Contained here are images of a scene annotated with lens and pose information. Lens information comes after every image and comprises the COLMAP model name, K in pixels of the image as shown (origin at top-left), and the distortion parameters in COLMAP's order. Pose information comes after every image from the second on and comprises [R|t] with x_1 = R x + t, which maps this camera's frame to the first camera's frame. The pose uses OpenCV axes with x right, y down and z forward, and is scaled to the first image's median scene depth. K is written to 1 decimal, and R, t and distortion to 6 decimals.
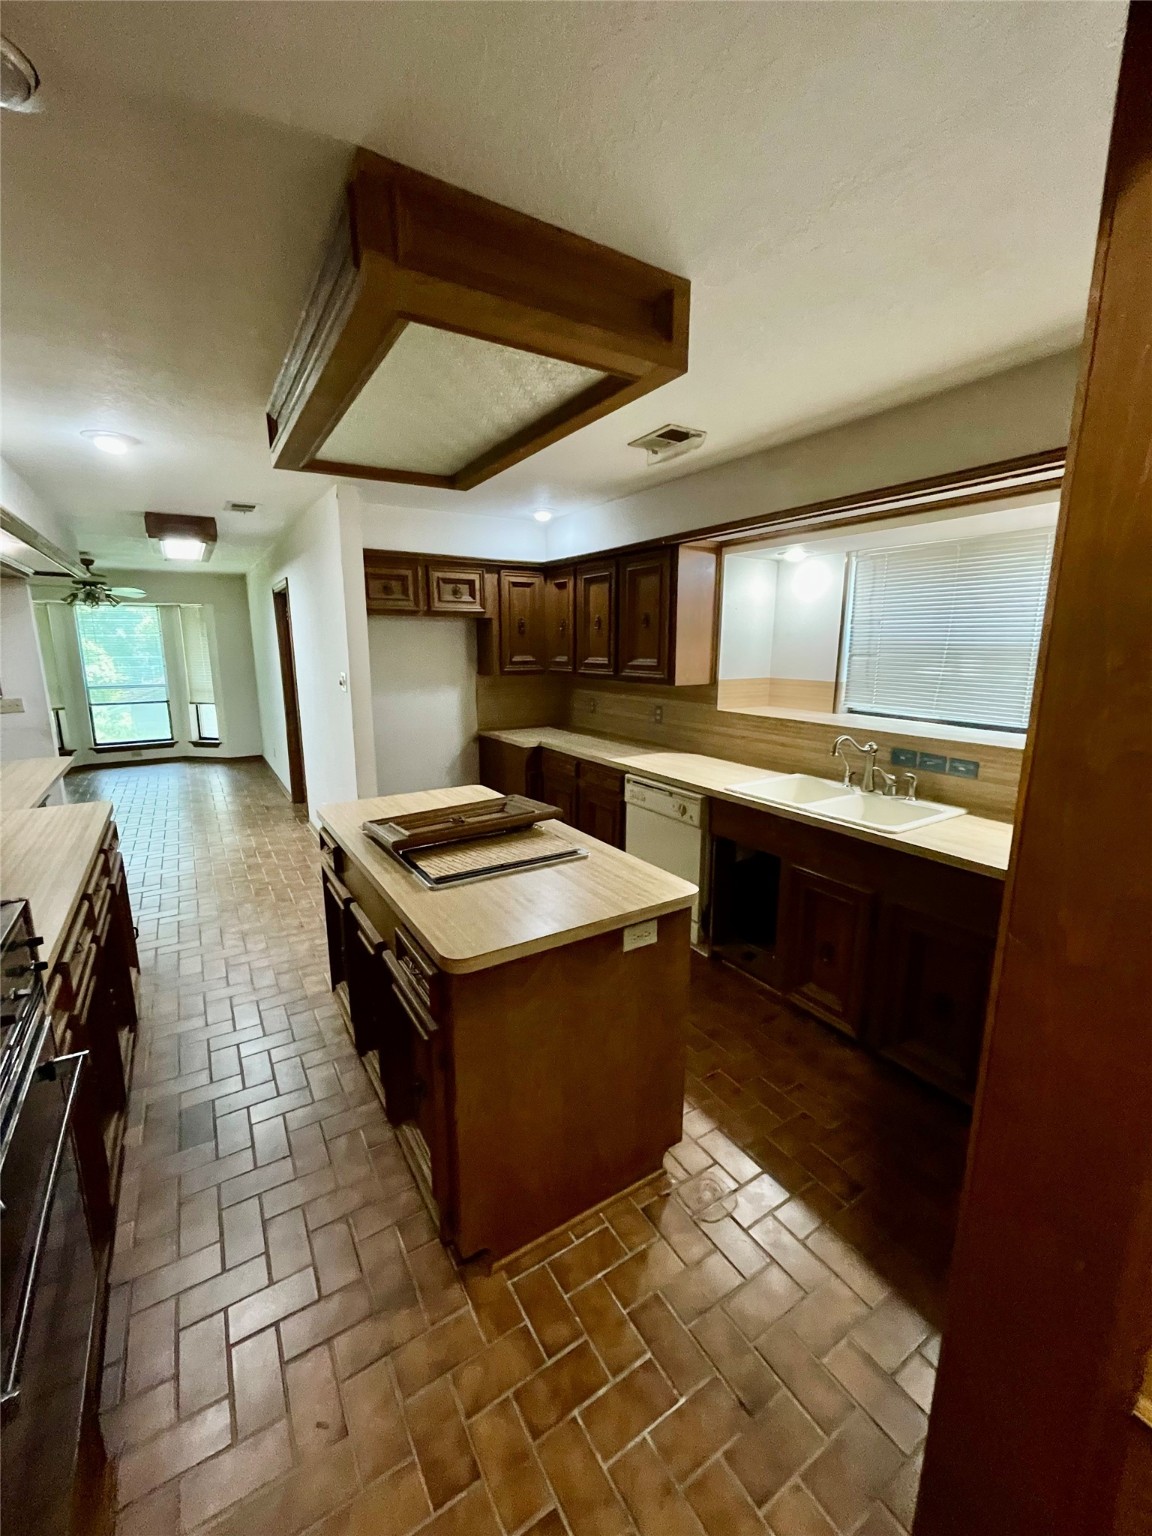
lens RADIAL K [[618.4, 0, 571.3], [0, 618.4, 765.4], [0, 0, 1]] dist [-0.004156, 0.000097]
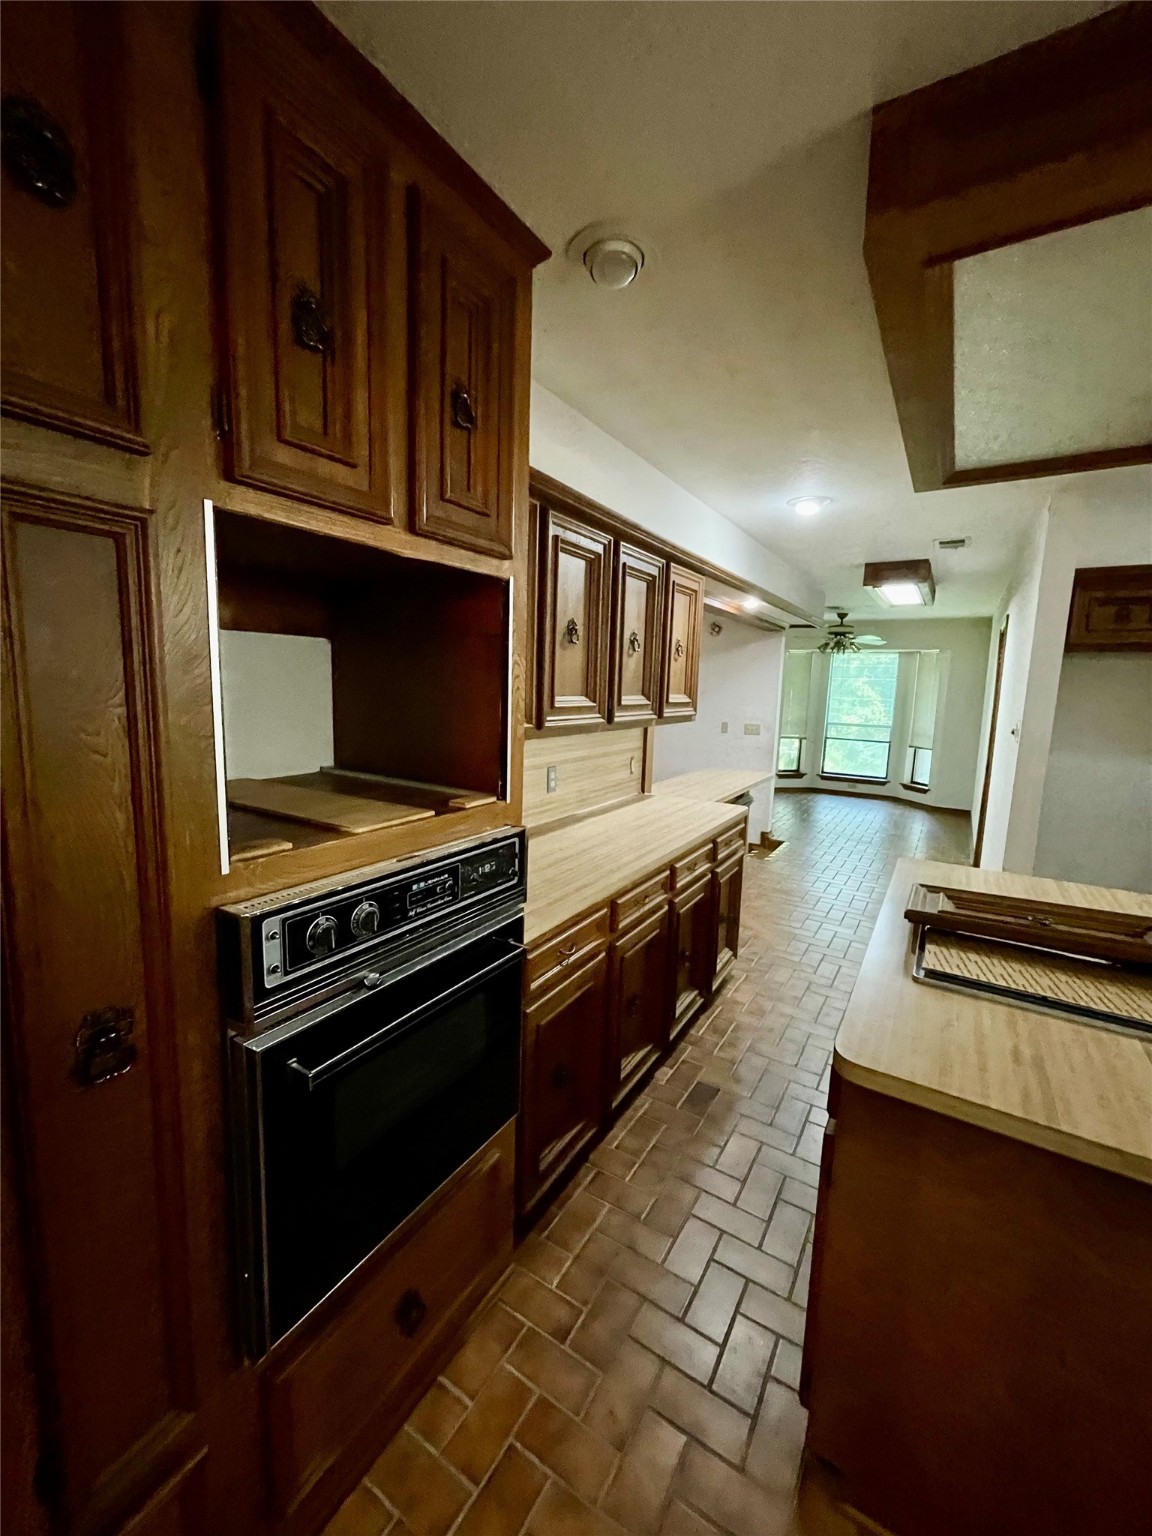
lens RADIAL K [[618.4, 0, 555.8], [0, 618.4, 765.1], [0, 0, 1]] dist [-0.004156, 0.000097]
pose [[0.428121, 0.138361, -0.893067, 0.083448], [-0.208675, 0.976640, 0.051274, -0.003092], [0.879299, 0.164410, 0.446993, 0.073750]]
